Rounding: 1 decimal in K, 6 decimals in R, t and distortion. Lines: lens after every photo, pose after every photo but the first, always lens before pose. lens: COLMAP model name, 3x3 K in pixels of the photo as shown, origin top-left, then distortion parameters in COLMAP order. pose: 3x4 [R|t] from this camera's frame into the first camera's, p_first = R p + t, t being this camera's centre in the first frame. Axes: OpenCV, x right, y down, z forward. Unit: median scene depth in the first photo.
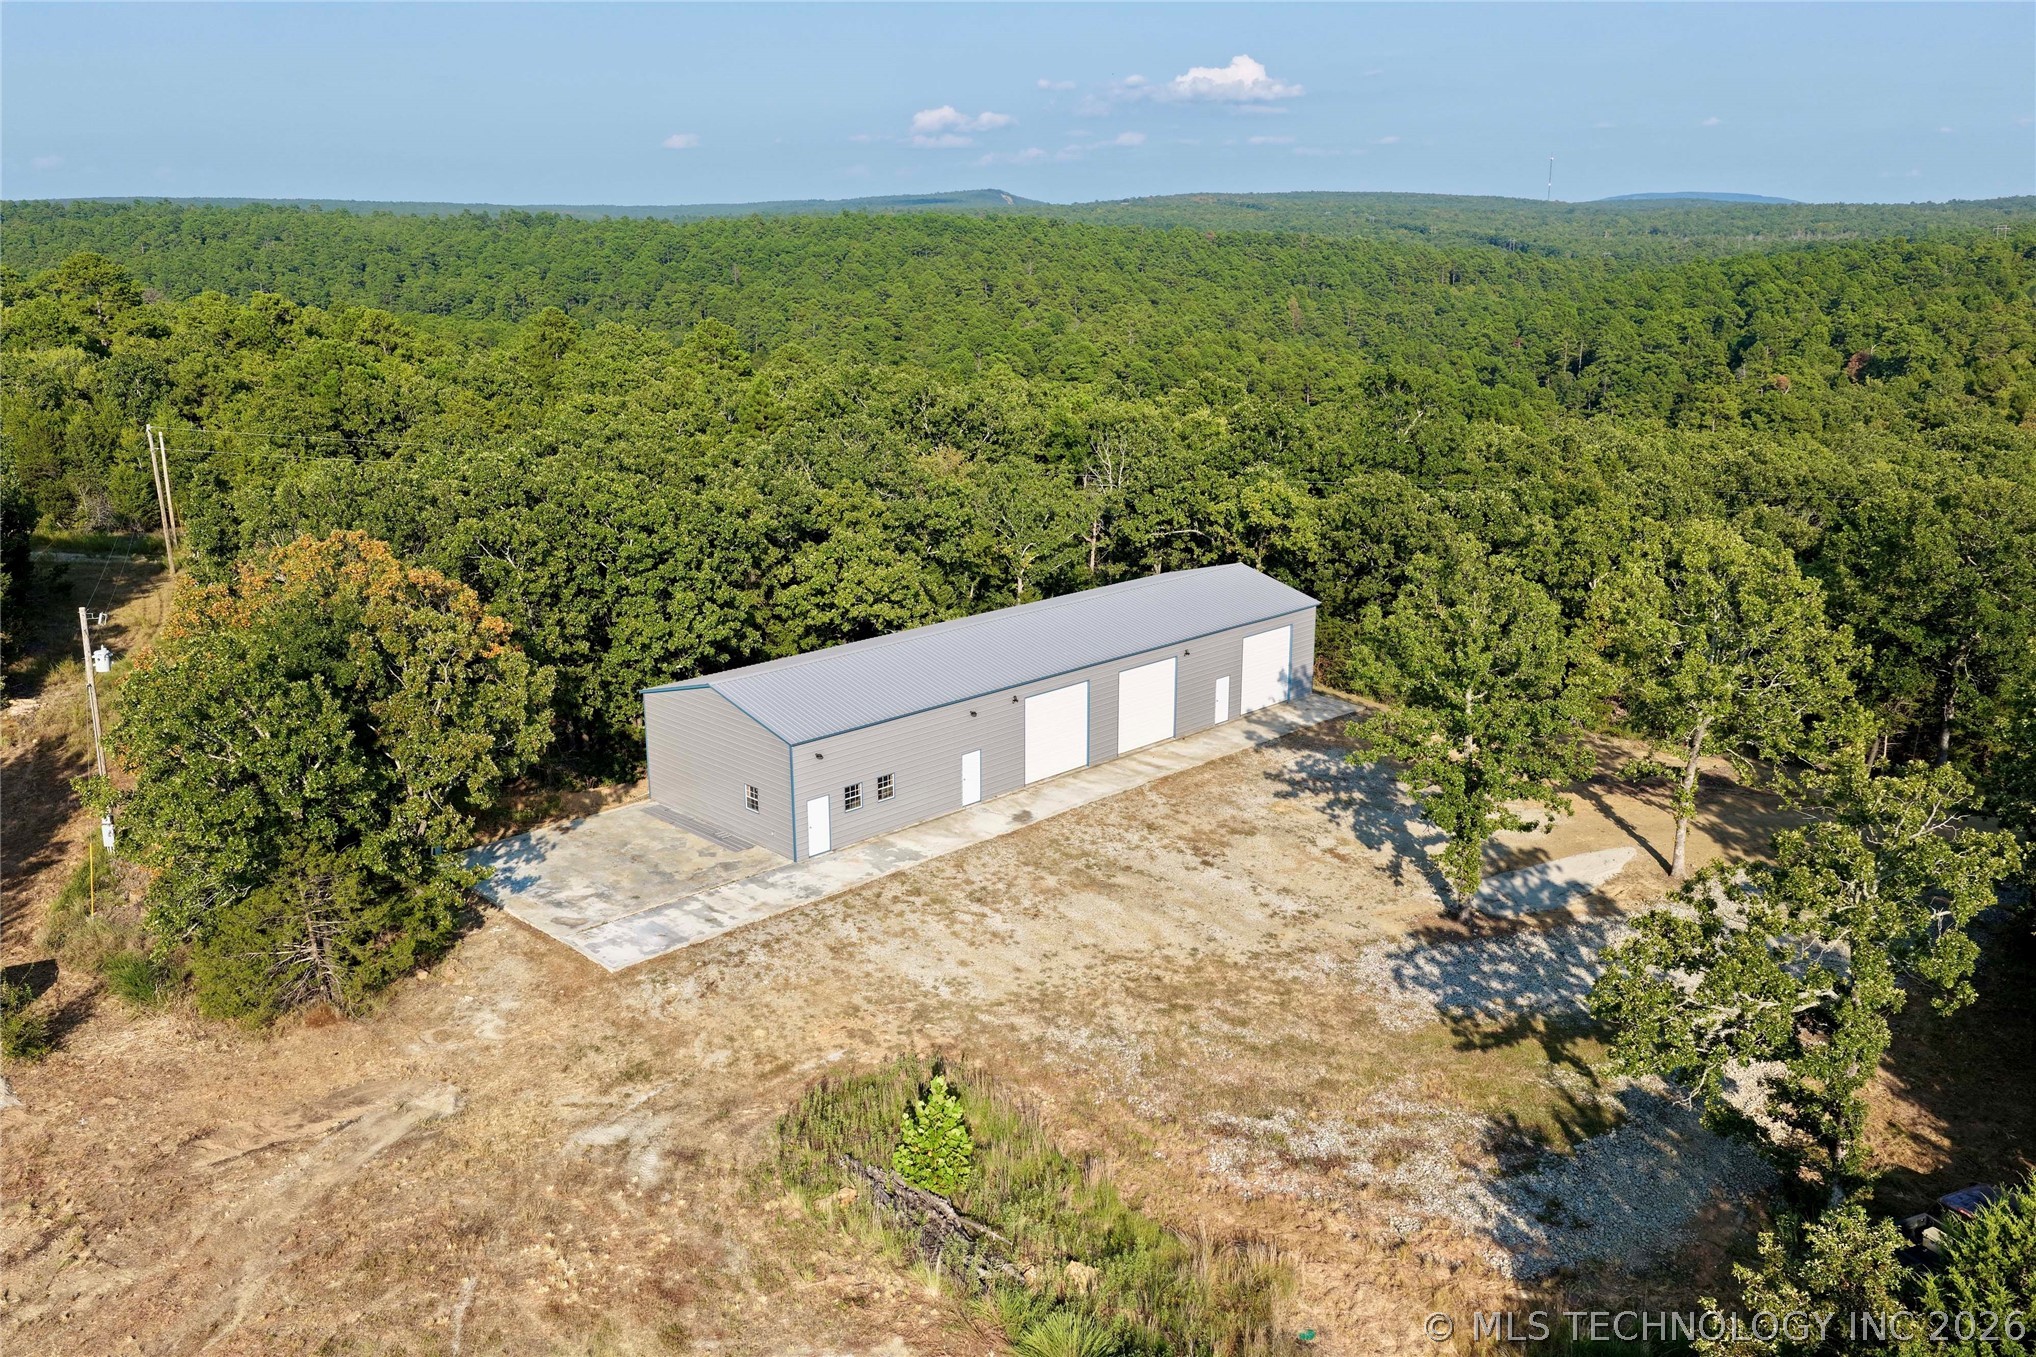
lens RADIAL K [[1695.5, 0, 1024.9], [0, 1695.5, 675.5], [0, 0, 1]] dist [-0.010750, 0.039376]
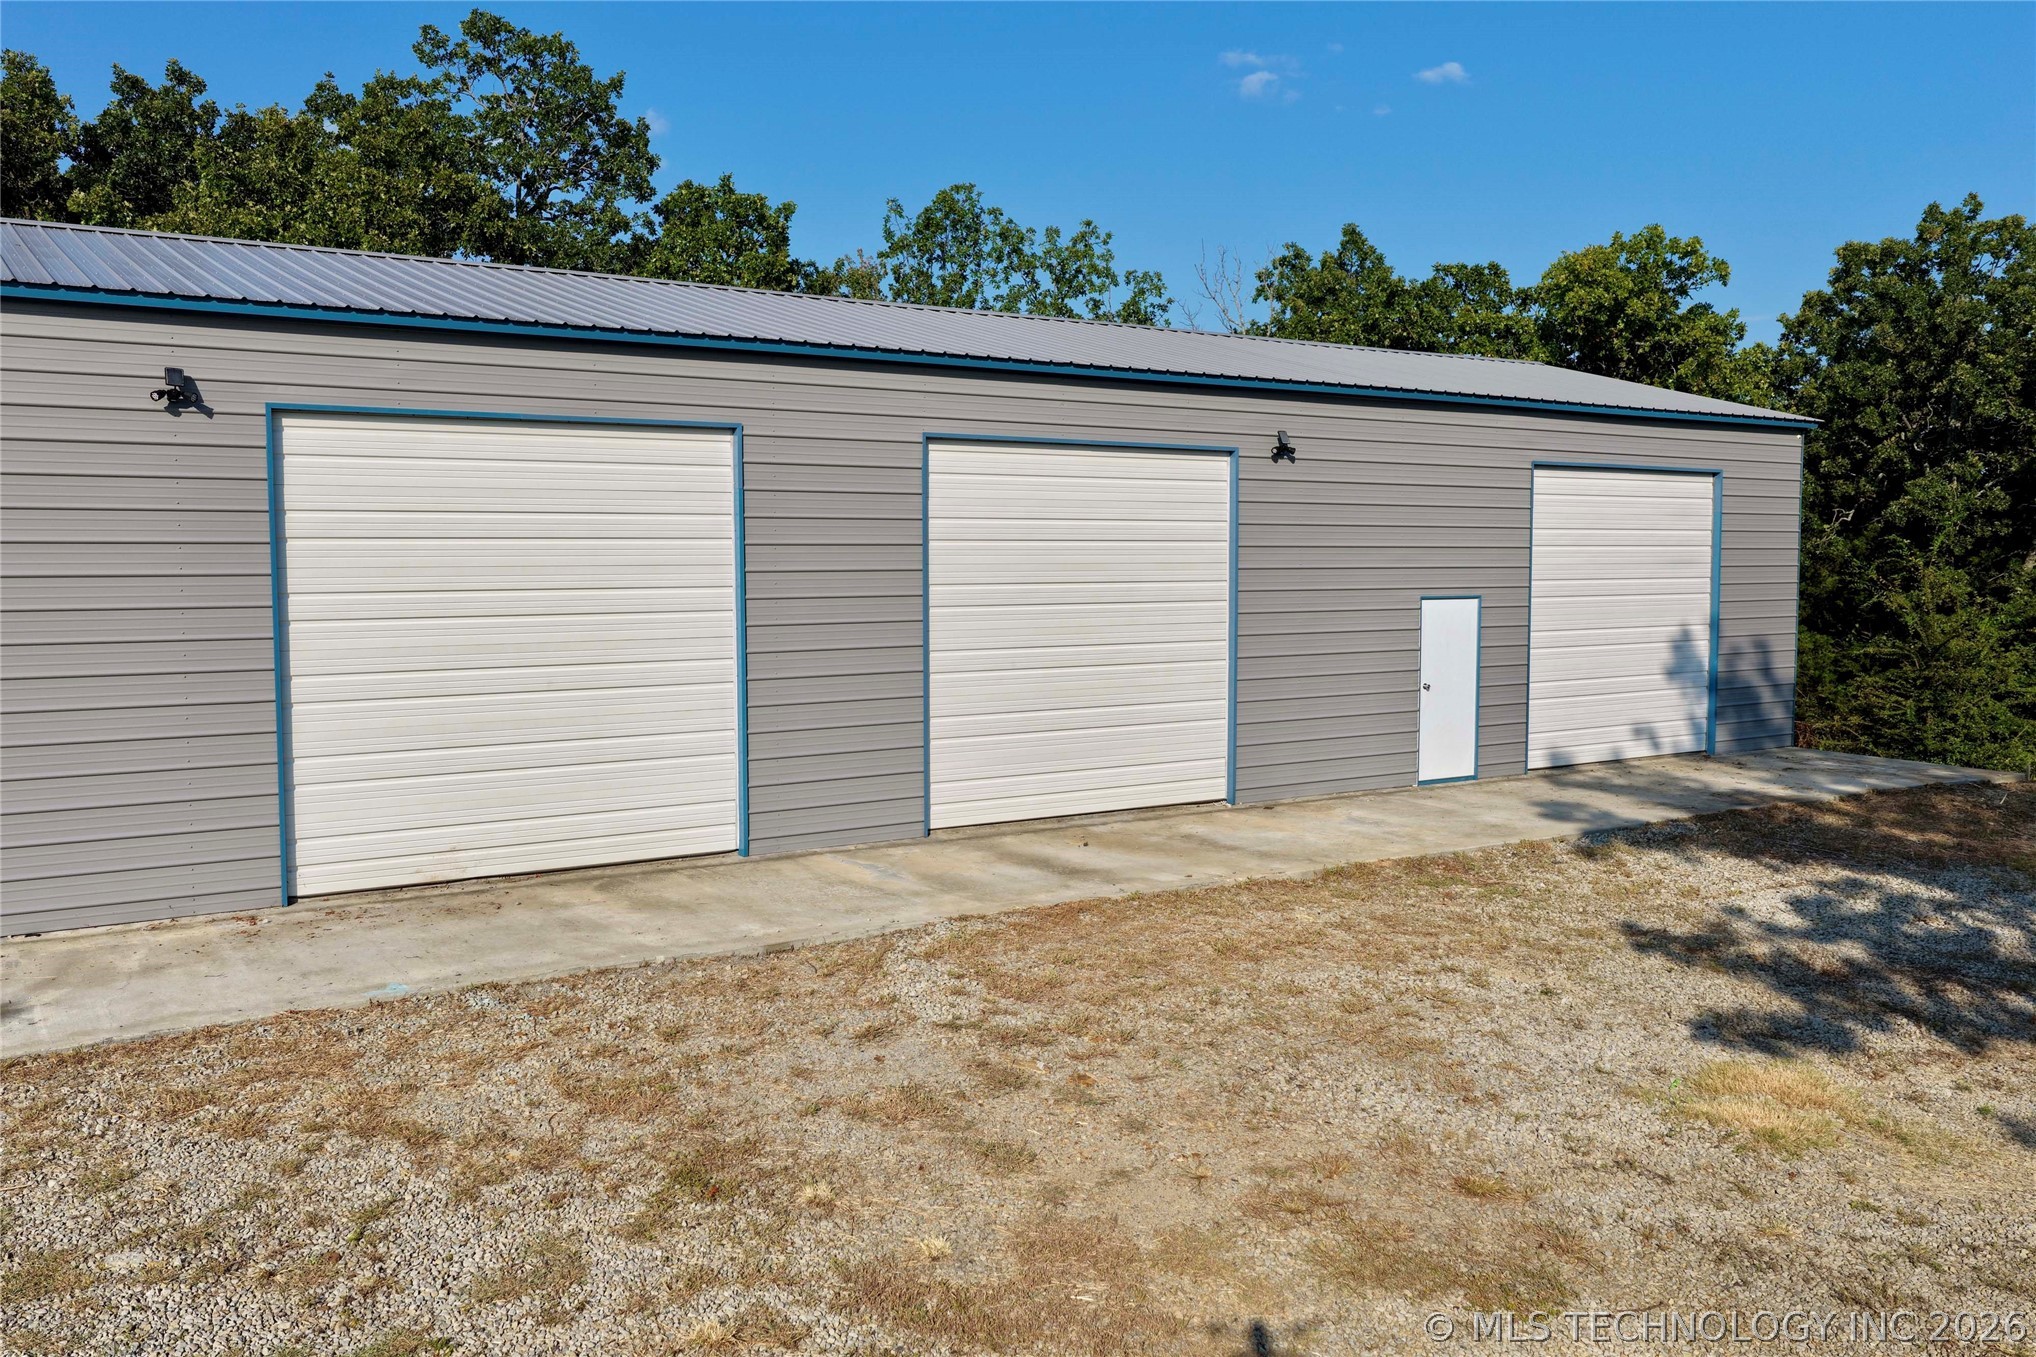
lens RADIAL K [[1695.5, 0, 1024.9], [0, 1695.5, 675.5], [0, 0, 1]] dist [-0.010750, 0.039376]
pose [[0.980915, 0.016554, -0.193731, 0.112382], [-0.053436, 0.980955, -0.186739, 0.069344], [0.186950, 0.193527, 0.963118, 0.806841]]
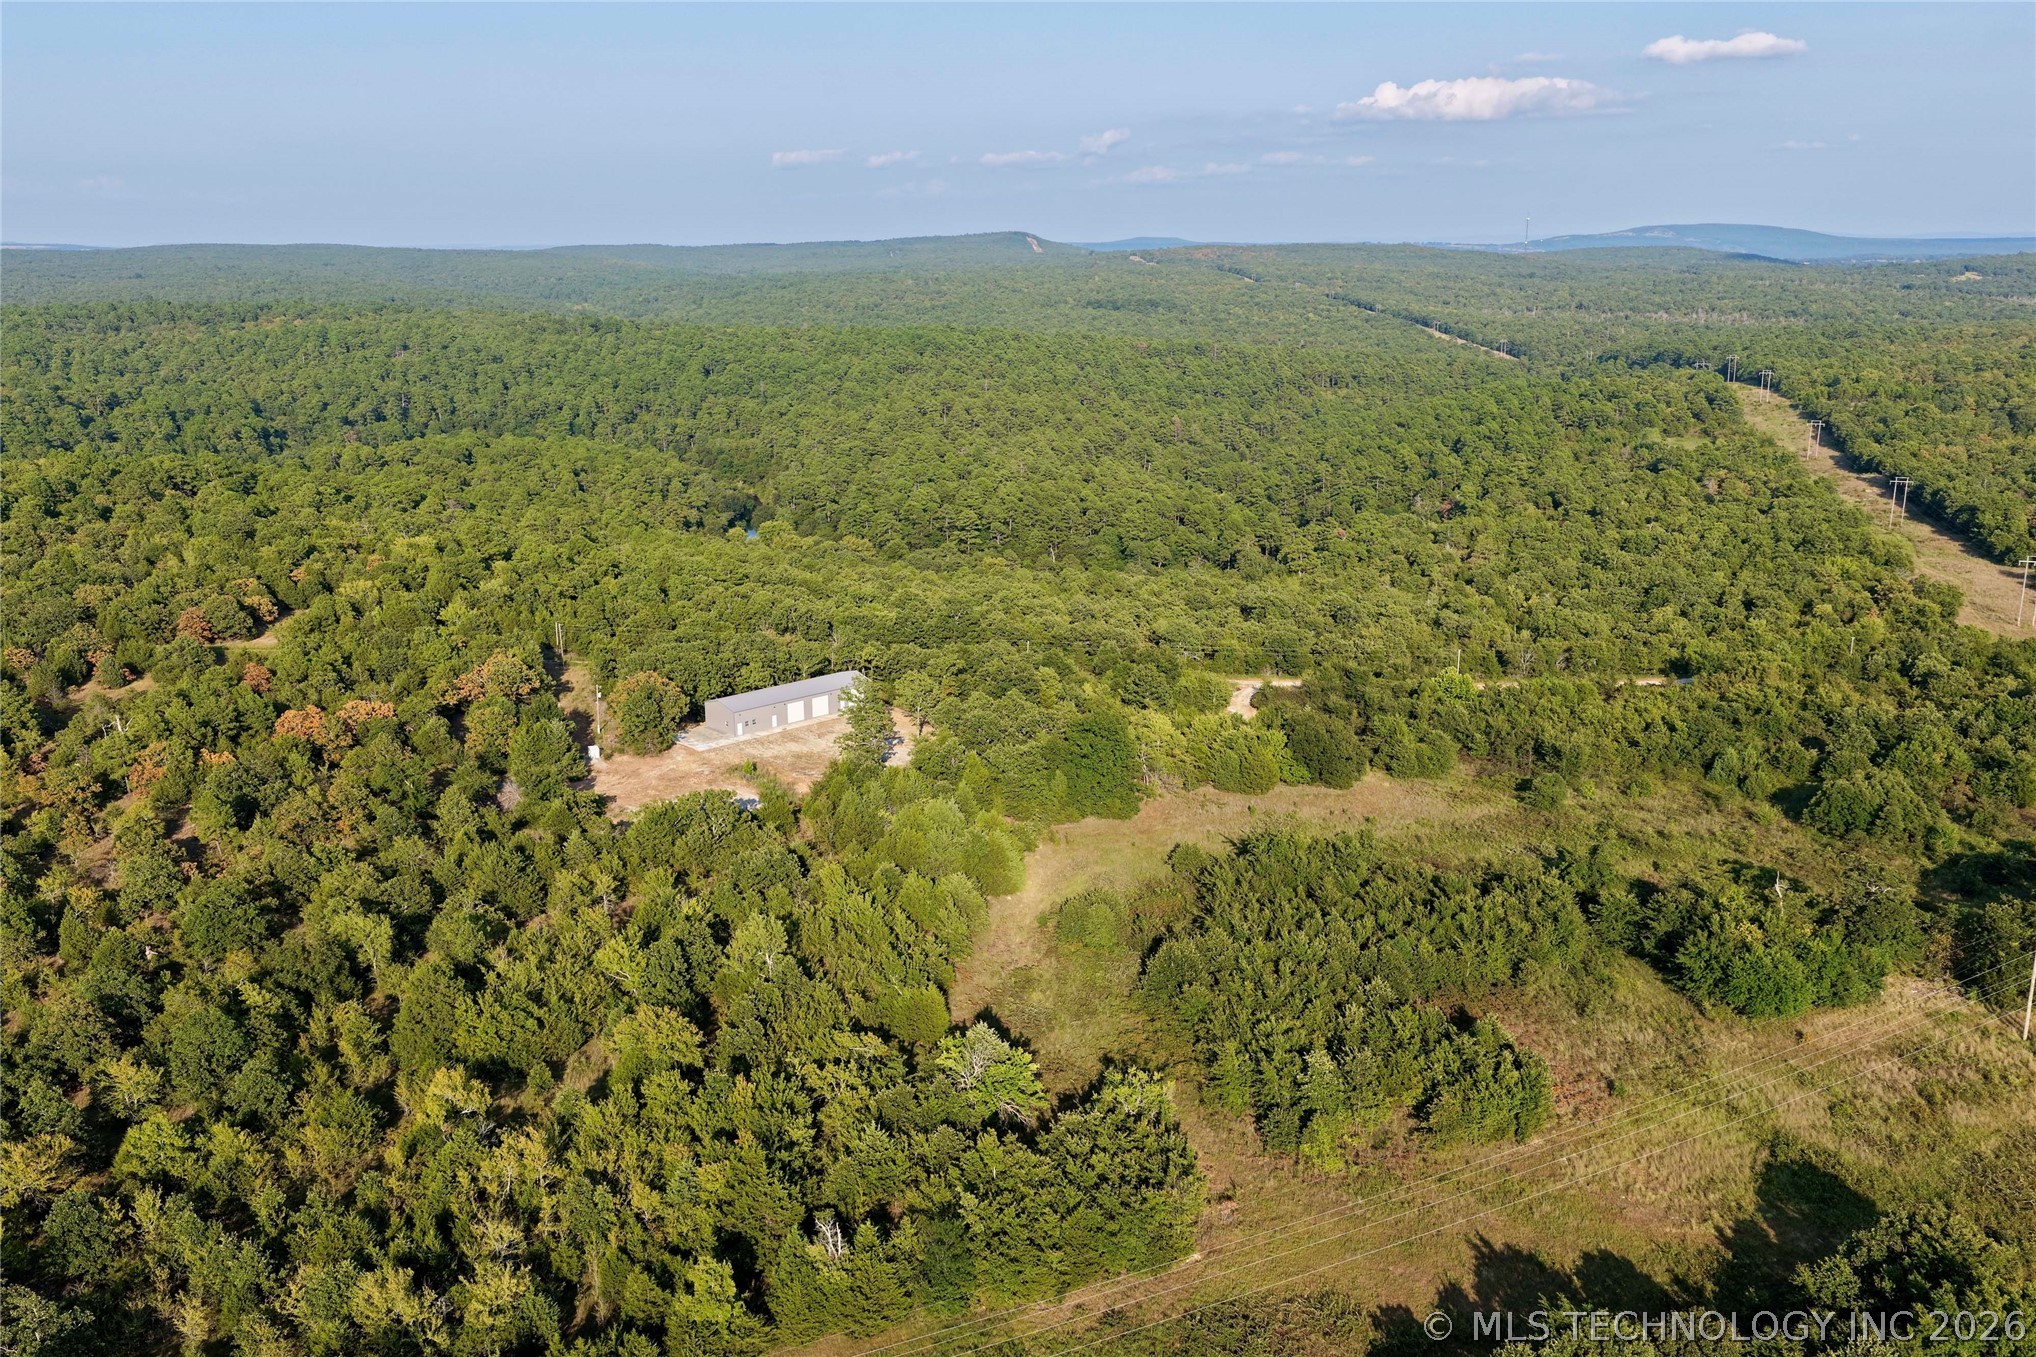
lens RADIAL K [[1695.5, 0, 1024.9], [0, 1695.5, 675.5], [0, 0, 1]] dist [-0.010750, 0.039376]
pose [[0.999726, 0.006398, -0.022507, 0.717995], [-0.006649, 0.999916, -0.011092, -0.016796], [0.022434, 0.011239, 0.999685, -3.441874]]
